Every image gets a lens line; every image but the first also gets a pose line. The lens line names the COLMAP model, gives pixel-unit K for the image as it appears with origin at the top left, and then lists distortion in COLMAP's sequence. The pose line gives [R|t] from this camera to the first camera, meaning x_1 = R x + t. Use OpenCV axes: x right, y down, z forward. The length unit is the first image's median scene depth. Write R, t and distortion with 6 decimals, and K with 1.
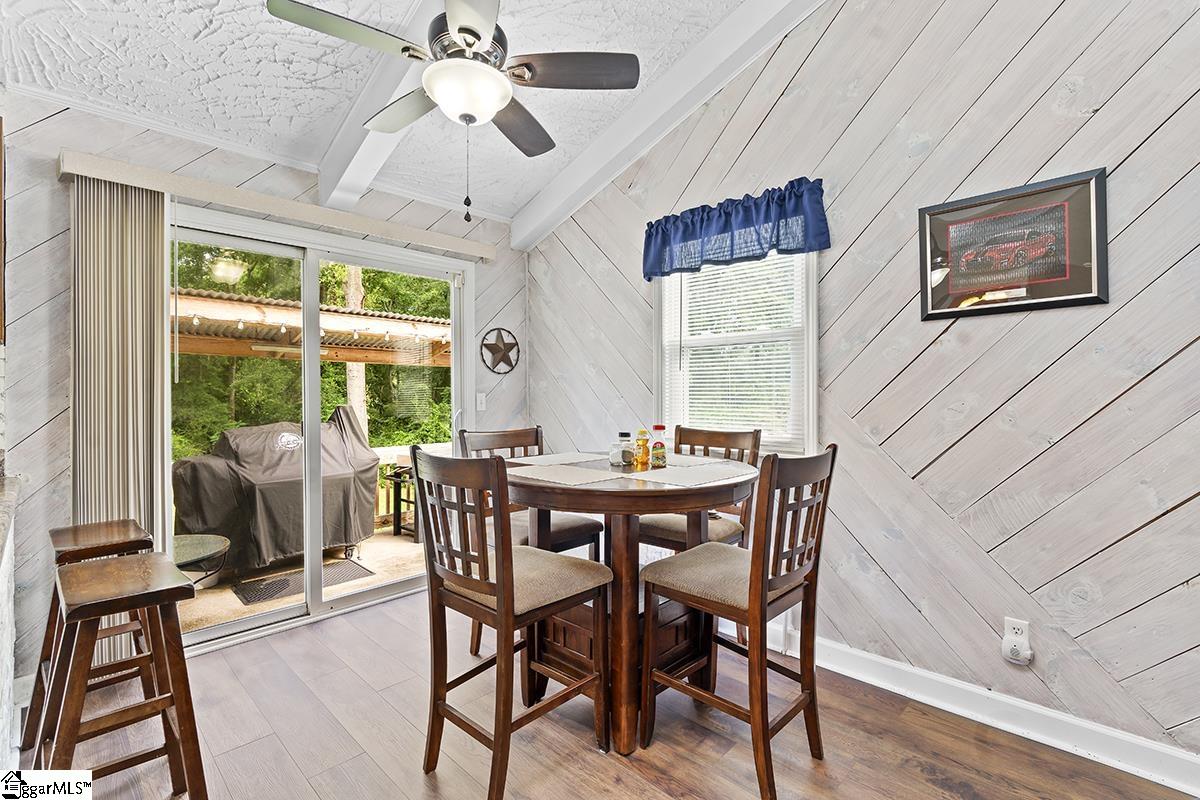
lens RADIAL K [[546.5, 0, 599.5], [0, 546.5, 393.6], [0, 0, 1]] dist [-0.005025, 0.000781]
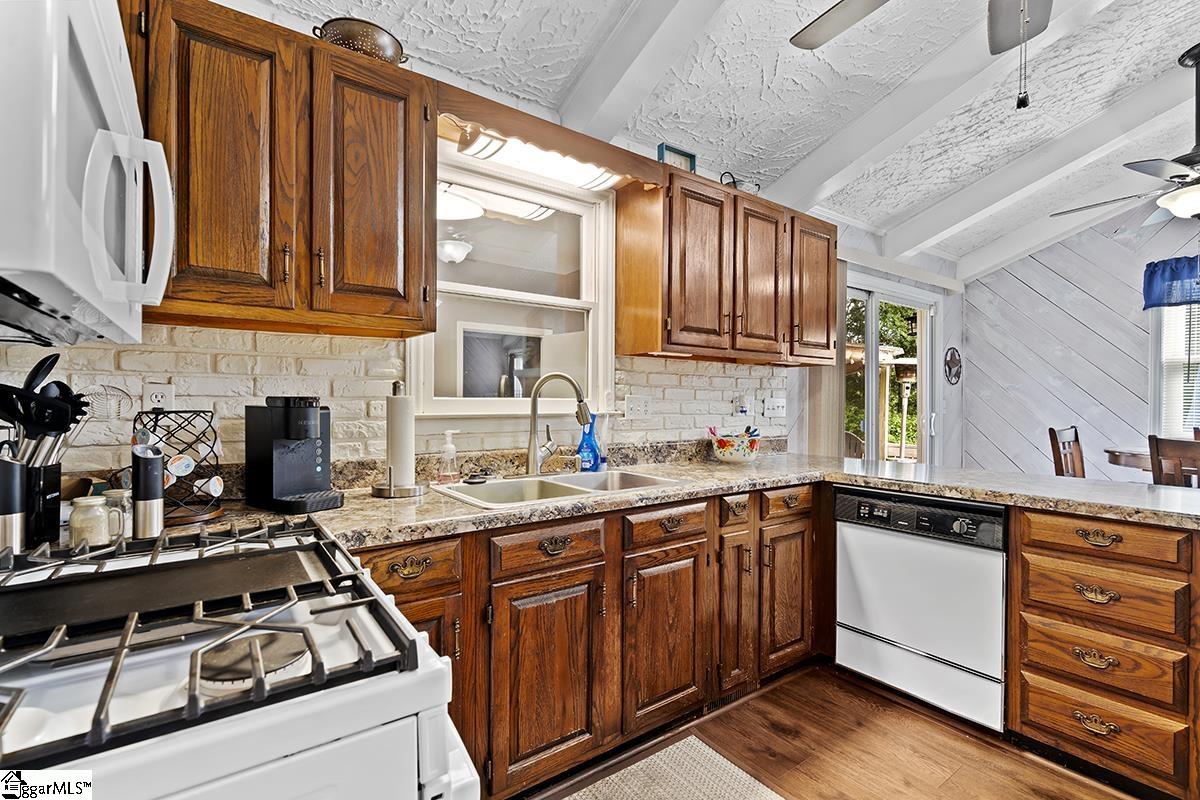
lens RADIAL K [[546.5, 0, 595.7], [0, 546.5, 402.8], [0, 0, 1]] dist [-0.005025, 0.000781]
pose [[0.984319, 0.008343, -0.176198, -0.822593], [-0.007334, 0.999953, 0.006375, 0.002816], [0.176243, -0.004982, 0.984334, -0.380076]]
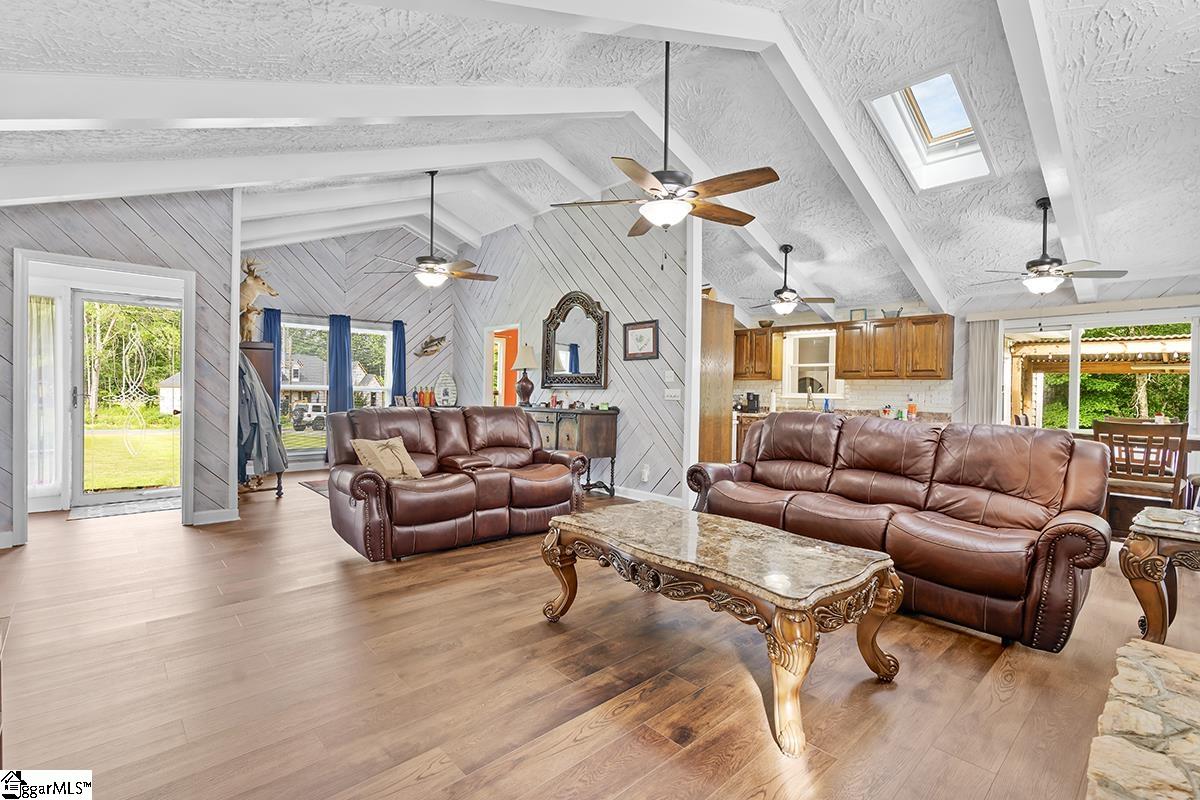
lens RADIAL K [[546.5, 0, 598.9], [0, 546.5, 398.1], [0, 0, 1]] dist [-0.005025, 0.000781]
pose [[-0.057876, 0.010777, -0.998266, 1.324343], [-0.017490, 0.999777, 0.011807, 0.008998], [0.998171, 0.018143, -0.057675, -0.524812]]
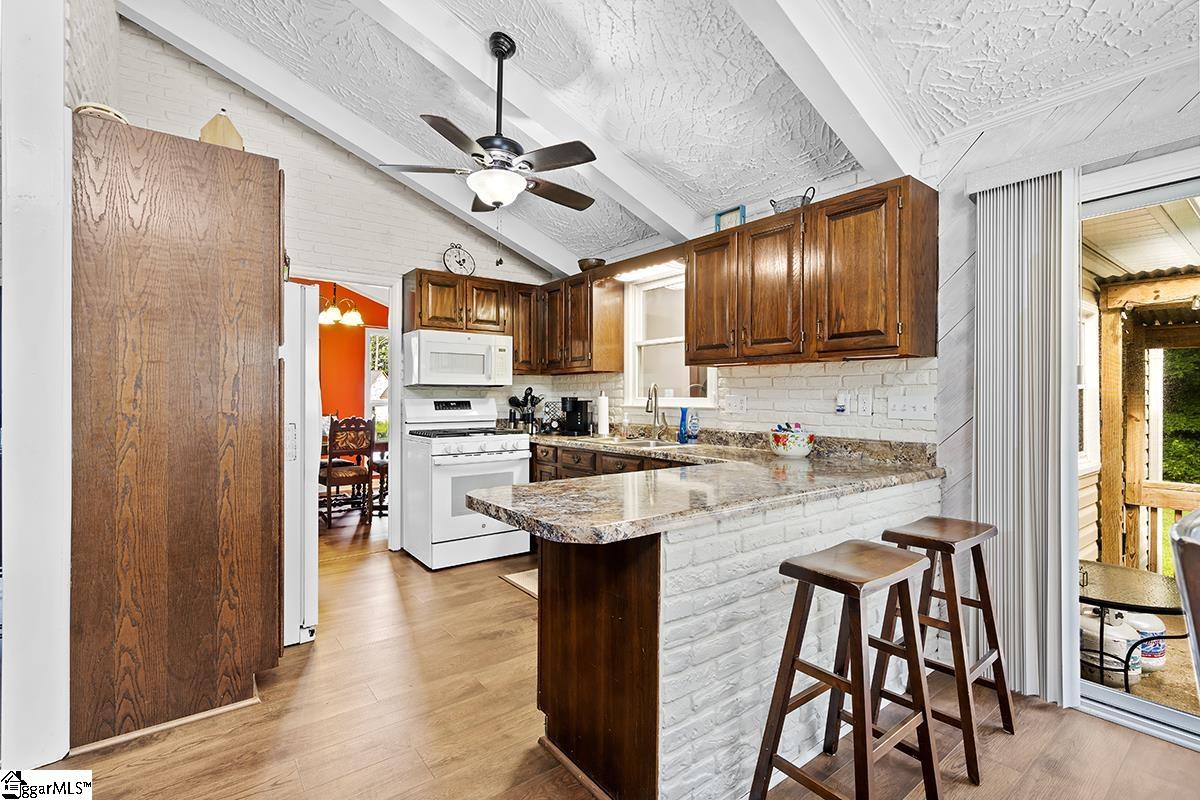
lens RADIAL K [[546.5, 0, 592.7], [0, 546.5, 396.9], [0, 0, 1]] dist [-0.005025, 0.000781]
pose [[-0.150973, 0.000332, -0.988538, 0.132886], [-0.002889, 0.999996, 0.000777, -0.000231], [0.988534, 0.002973, -0.150972, 0.256628]]
